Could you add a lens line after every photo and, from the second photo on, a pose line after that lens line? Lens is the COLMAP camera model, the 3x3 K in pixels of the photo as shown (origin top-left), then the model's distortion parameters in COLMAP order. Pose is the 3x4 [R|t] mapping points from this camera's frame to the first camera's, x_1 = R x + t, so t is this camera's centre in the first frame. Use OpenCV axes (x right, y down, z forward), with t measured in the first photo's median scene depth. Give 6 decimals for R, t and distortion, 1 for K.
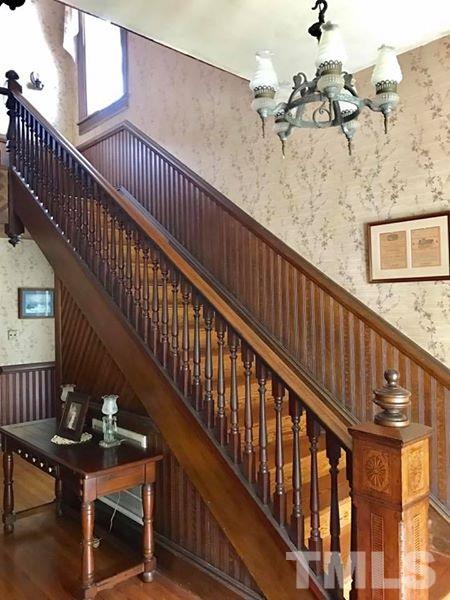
lens RADIAL K [[487.6, 0, 225.4], [0, 487.6, 301.7], [0, 0, 1]] dist [0.017803, -0.014685]
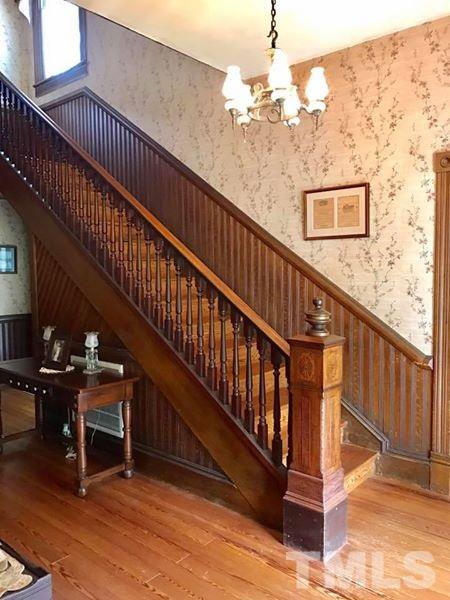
lens RADIAL K [[487.6, 0, 226.4], [0, 487.6, 297.0], [0, 0, 1]] dist [0.017803, -0.014685]
pose [[0.992238, -0.001558, 0.124345, -0.057560], [-0.006153, 0.998082, 0.061601, 0.031411], [-0.124203, -0.061888, 0.990325, -0.212545]]
